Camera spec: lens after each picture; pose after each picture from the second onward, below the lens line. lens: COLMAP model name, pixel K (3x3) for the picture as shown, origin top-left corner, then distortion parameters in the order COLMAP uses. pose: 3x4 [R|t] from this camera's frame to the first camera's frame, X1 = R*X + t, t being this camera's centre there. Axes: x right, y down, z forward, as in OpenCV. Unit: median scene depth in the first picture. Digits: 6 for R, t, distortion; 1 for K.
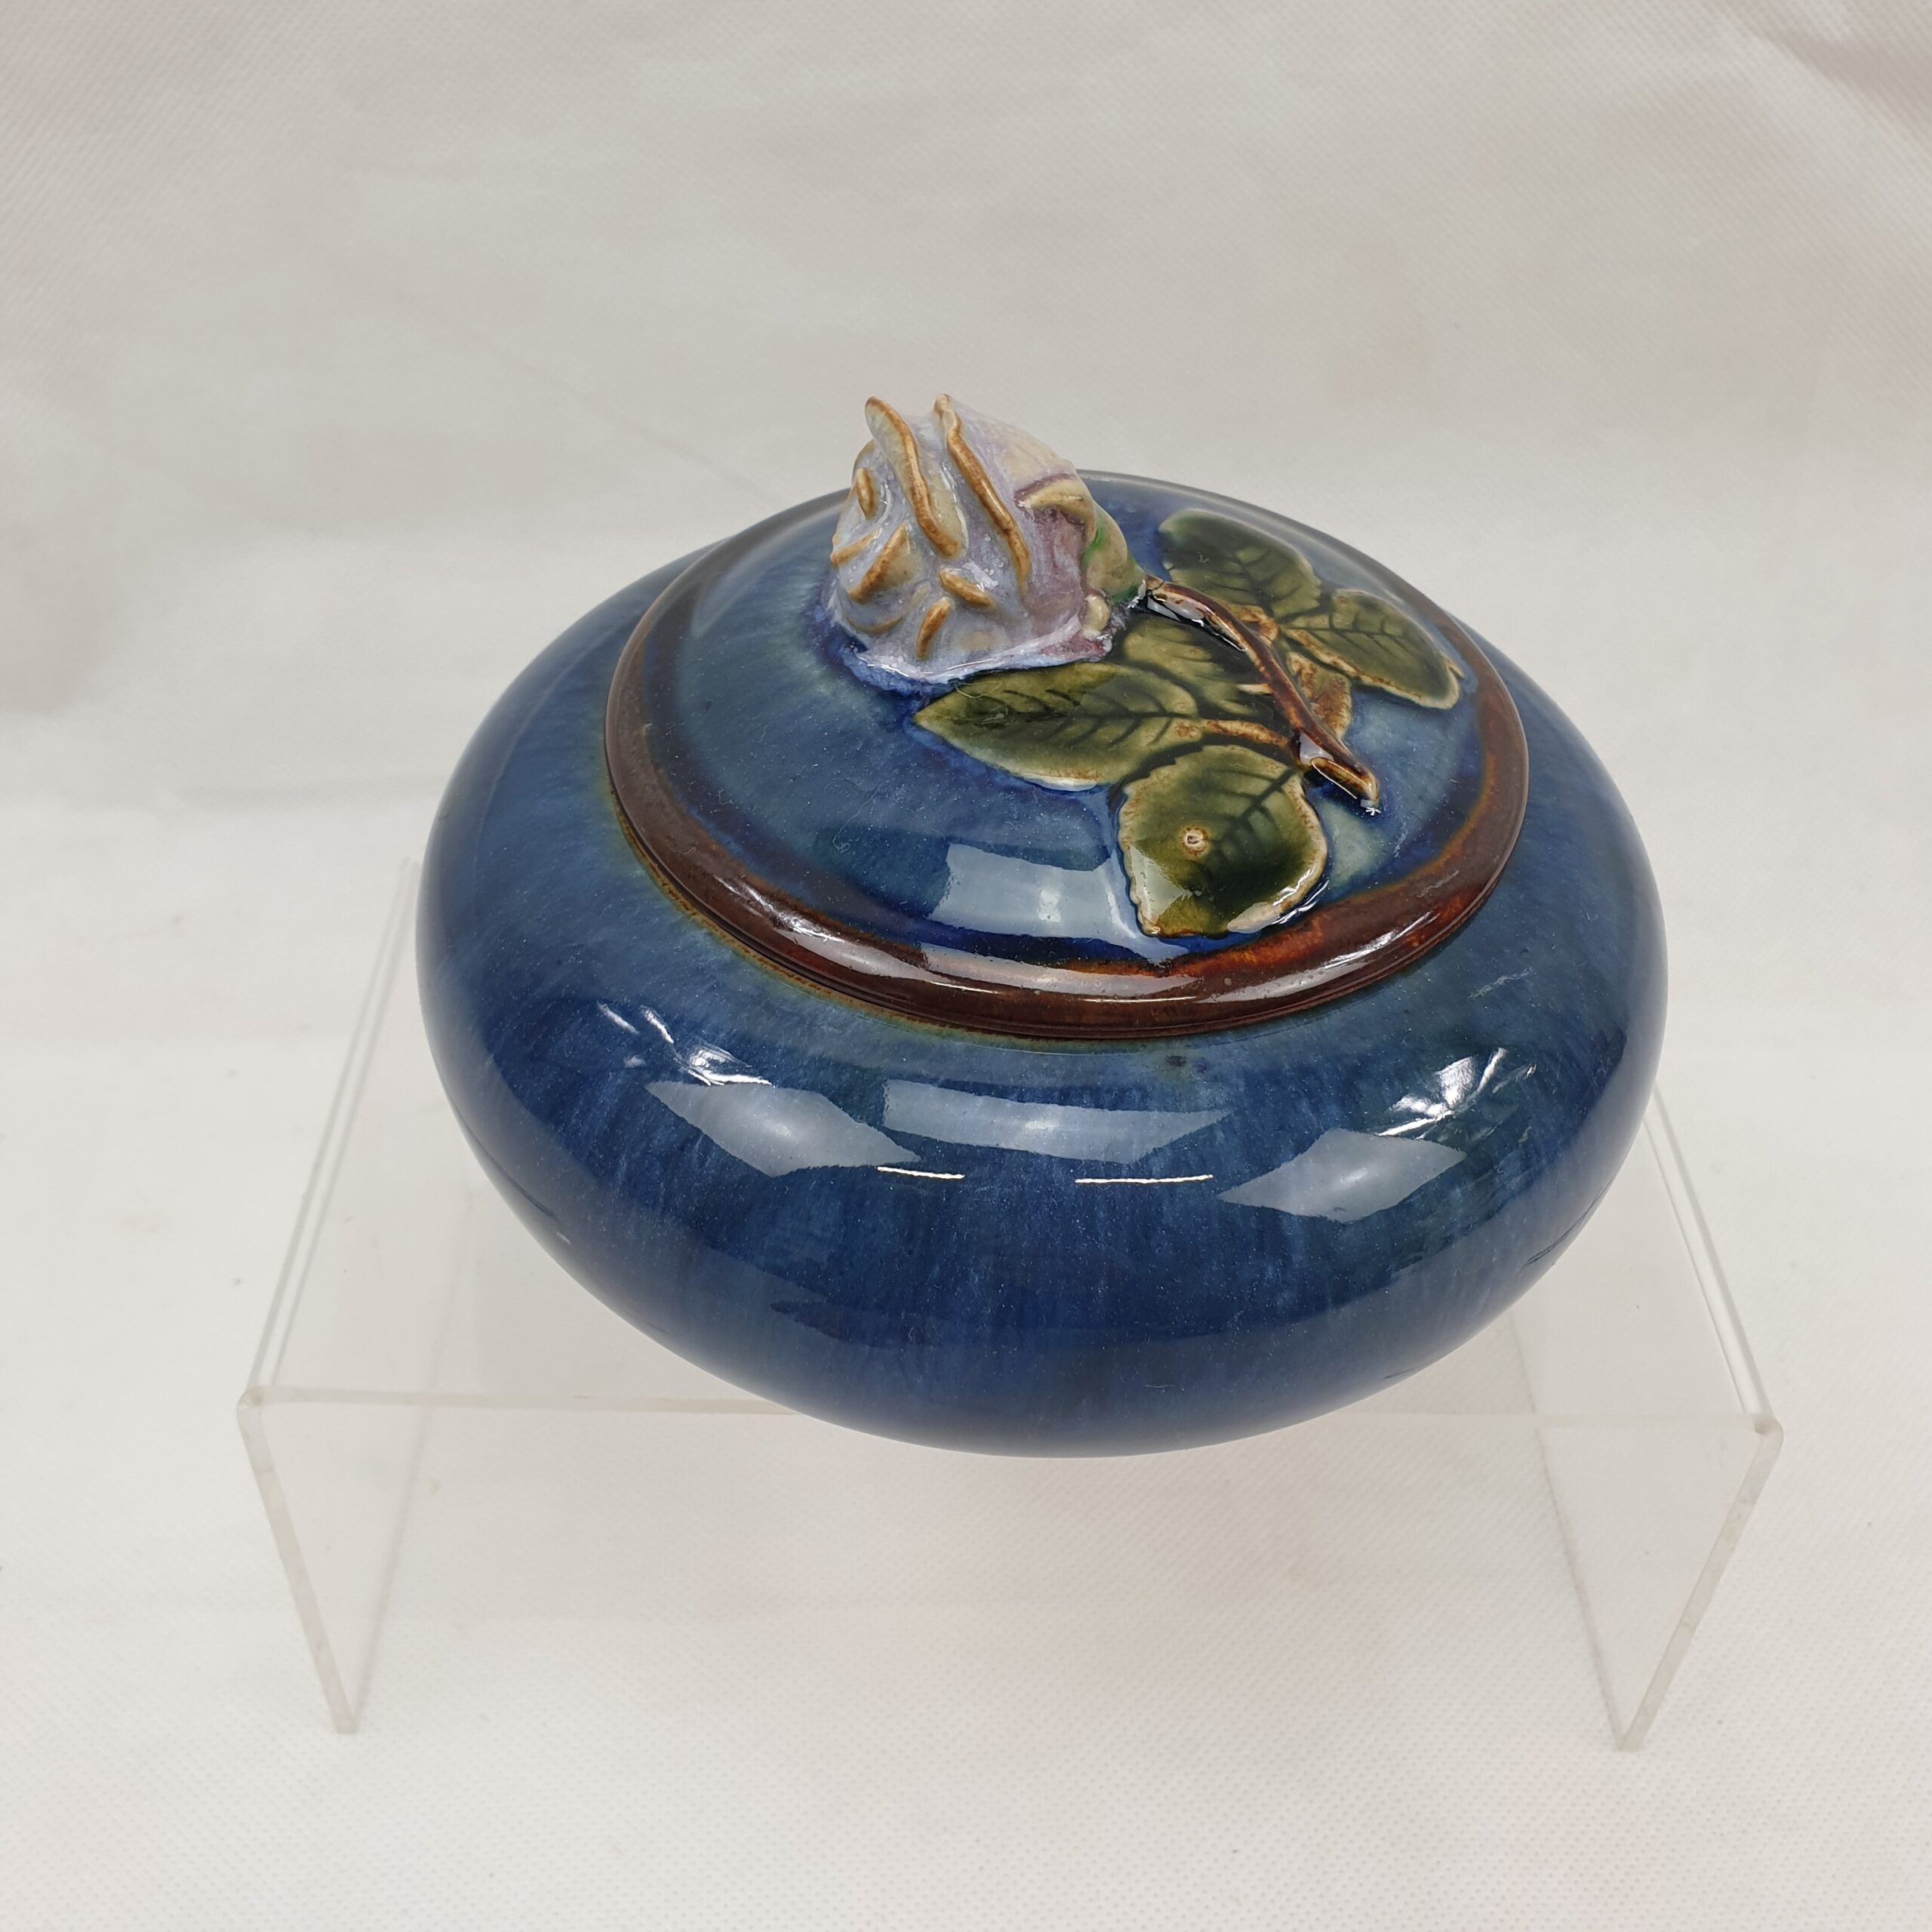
lens RADIAL K [[2093.6, 0, 971.0], [0, 2093.6, 988.9], [0, 0, 1]] dist [0.261932, -1.356958]
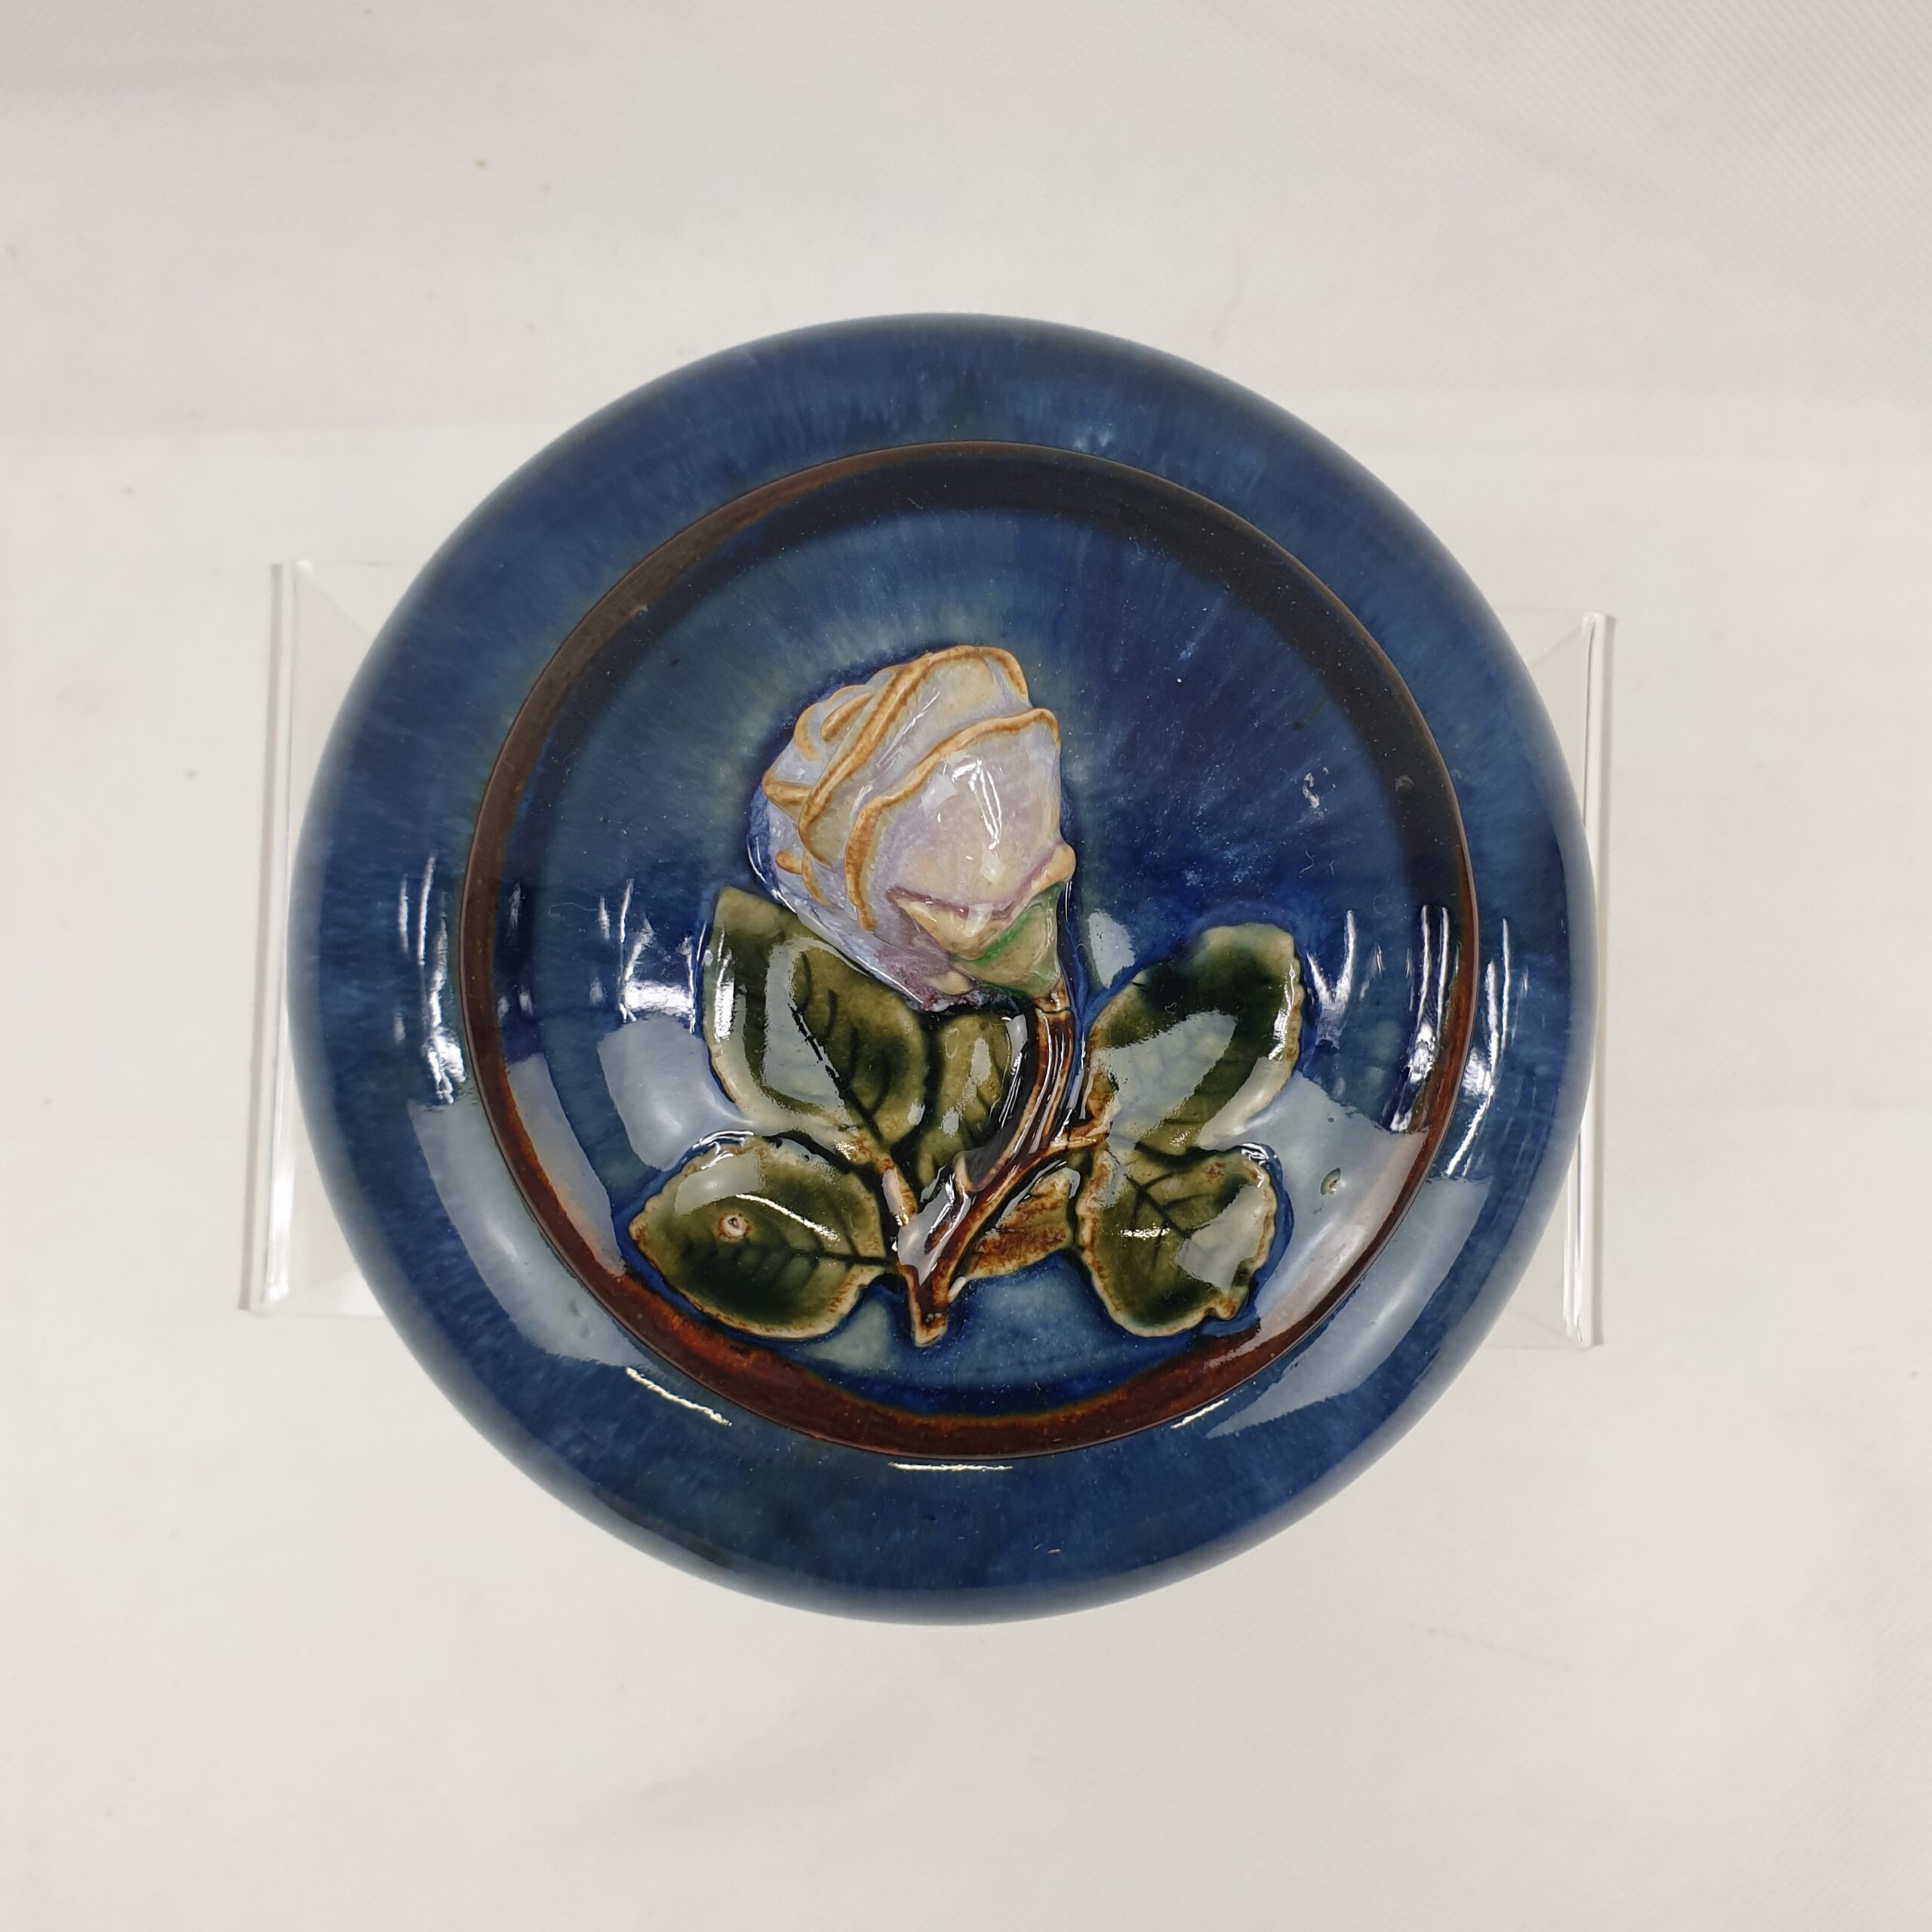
lens RADIAL K [[2093.6, 0, 971.0], [0, 2093.6, 988.9], [0, 0, 1]] dist [0.261932, -1.356958]
pose [[0.522847, 0.851066, -0.048144, 0.112467], [-0.595247, 0.404948, 0.694045, -0.822802], [0.610174, -0.334221, 0.718320, 0.383433]]
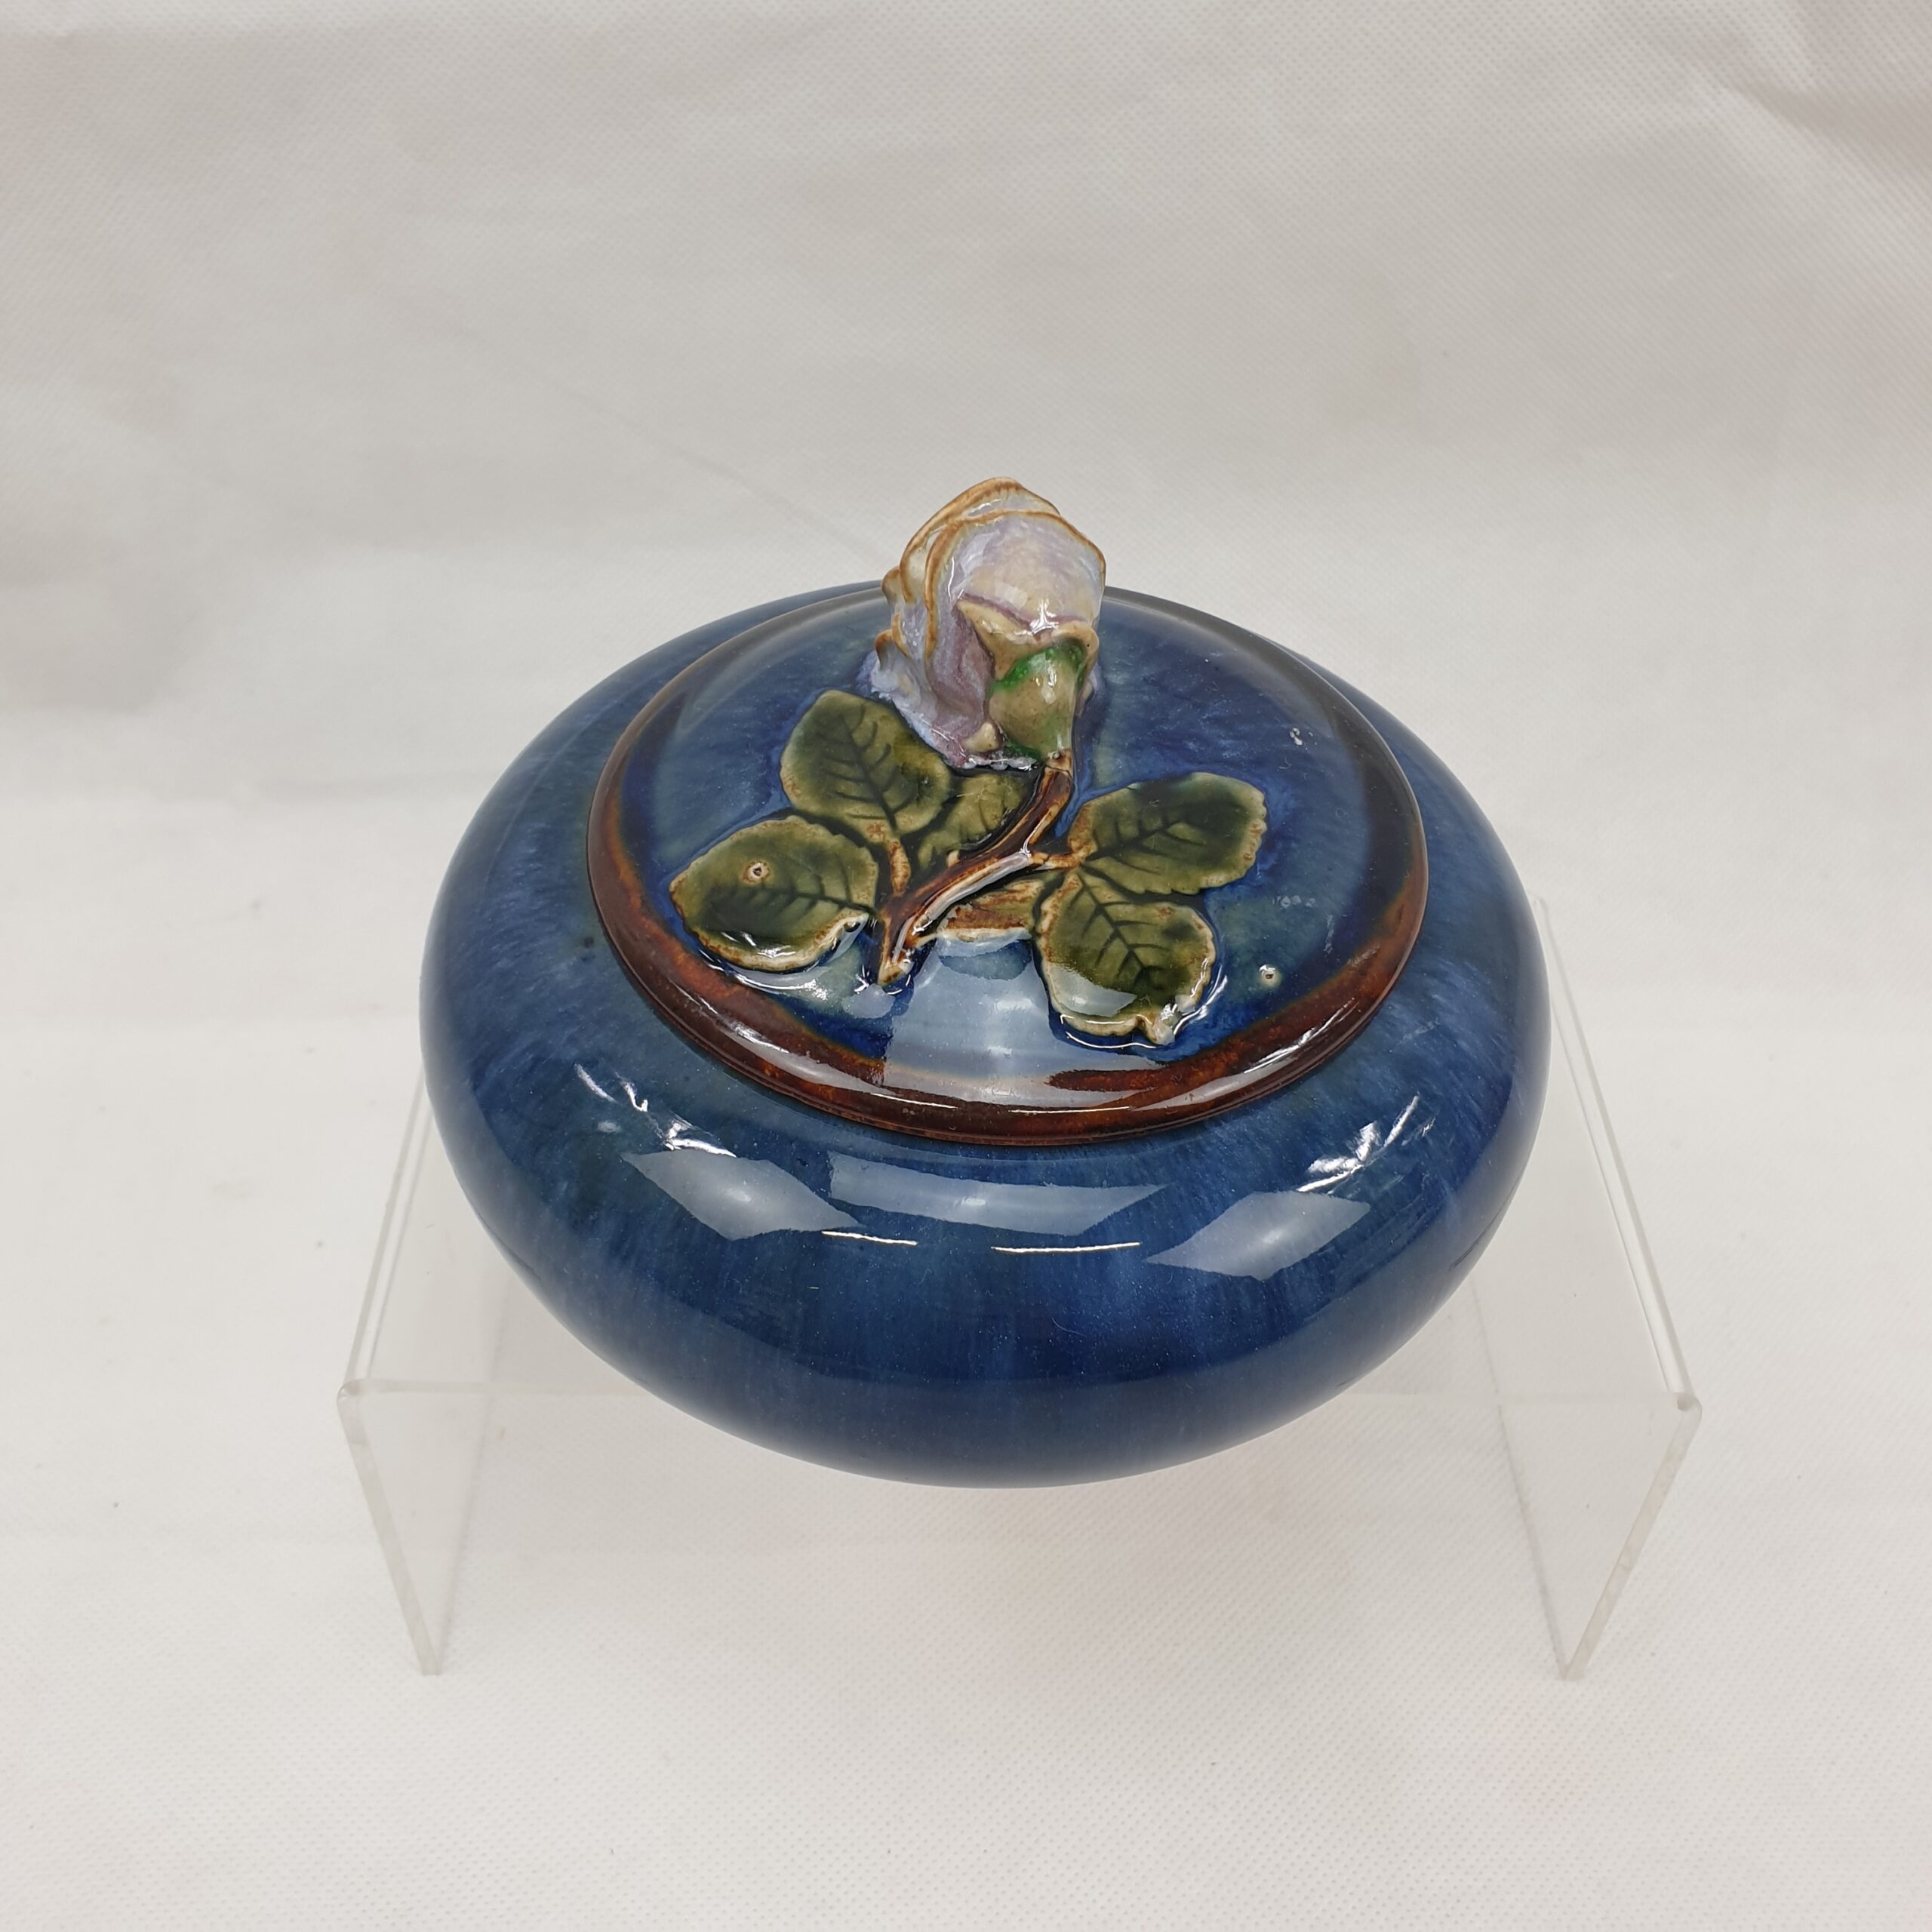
lens RADIAL K [[2093.6, 0, 971.0], [0, 2093.6, 988.9], [0, 0, 1]] dist [0.261932, -1.356958]
pose [[0.301724, 0.653511, -0.694180, 0.944821], [-0.663533, 0.666778, 0.339311, -0.477321], [0.684607, 0.358233, 0.634808, 0.352767]]
